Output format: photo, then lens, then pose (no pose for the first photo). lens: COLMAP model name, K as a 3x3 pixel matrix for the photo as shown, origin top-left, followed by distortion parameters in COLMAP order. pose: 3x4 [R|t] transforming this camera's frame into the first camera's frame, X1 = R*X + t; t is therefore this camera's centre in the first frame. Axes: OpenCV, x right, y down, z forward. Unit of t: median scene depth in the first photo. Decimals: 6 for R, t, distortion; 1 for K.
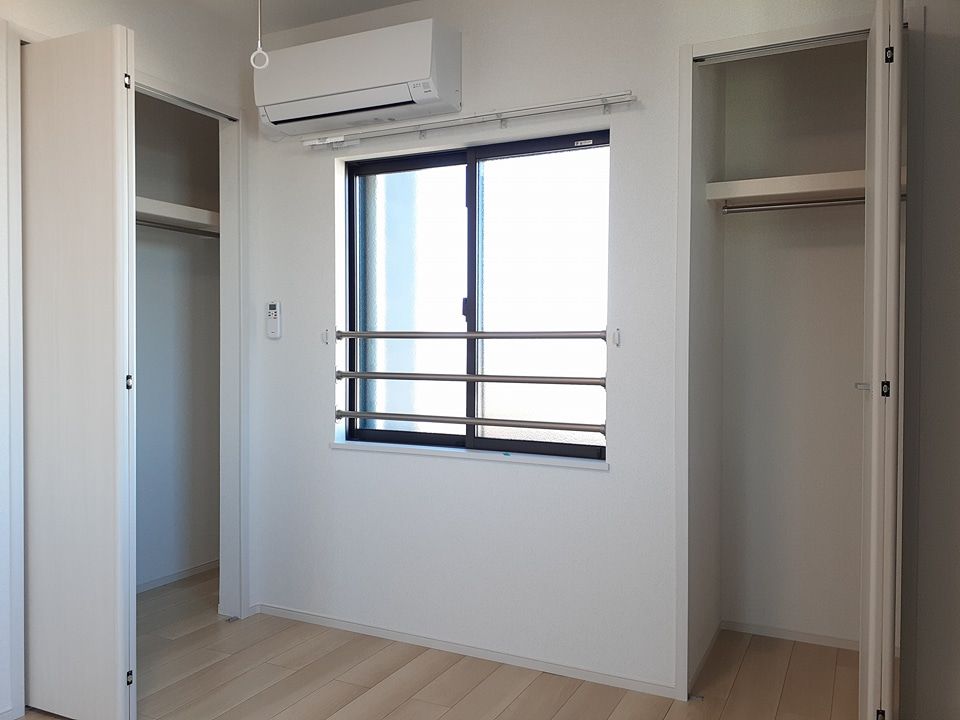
lens RADIAL K [[779.6, 0, 478.8], [0, 779.6, 360.7], [0, 0, 1]] dist [0.024307, 0.023493]
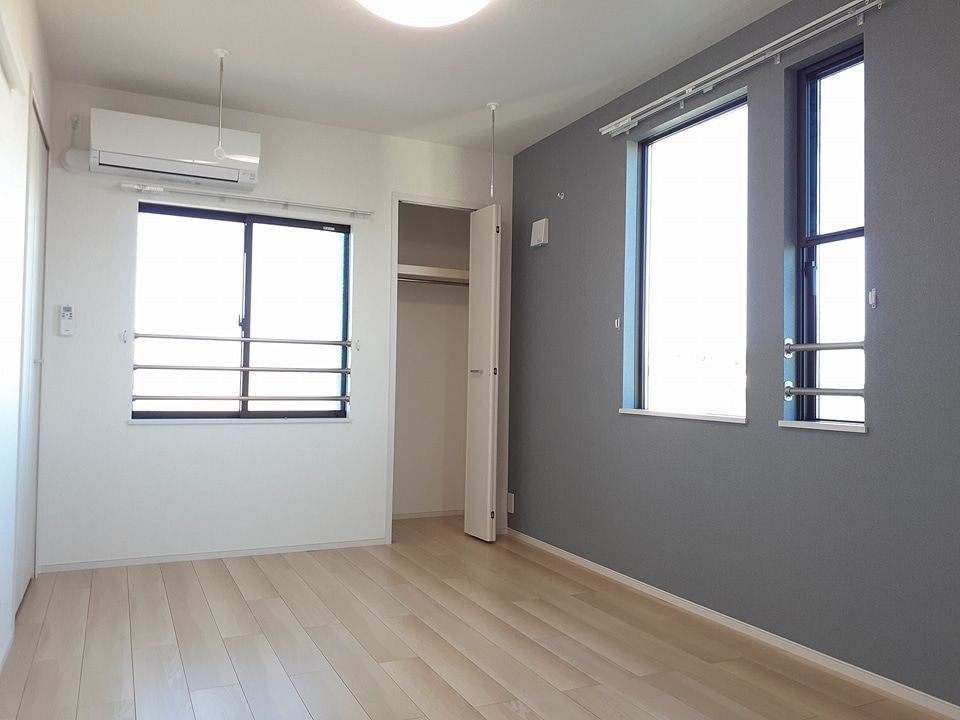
lens RADIAL K [[779.6, 0, 479.7], [0, 779.6, 363.2], [0, 0, 1]] dist [0.024307, 0.023493]
pose [[0.625742, 0.029740, 0.779463, -0.919621], [0.003010, 0.999173, -0.040539, 0.074141], [-0.780024, 0.027713, 0.625136, -0.275478]]
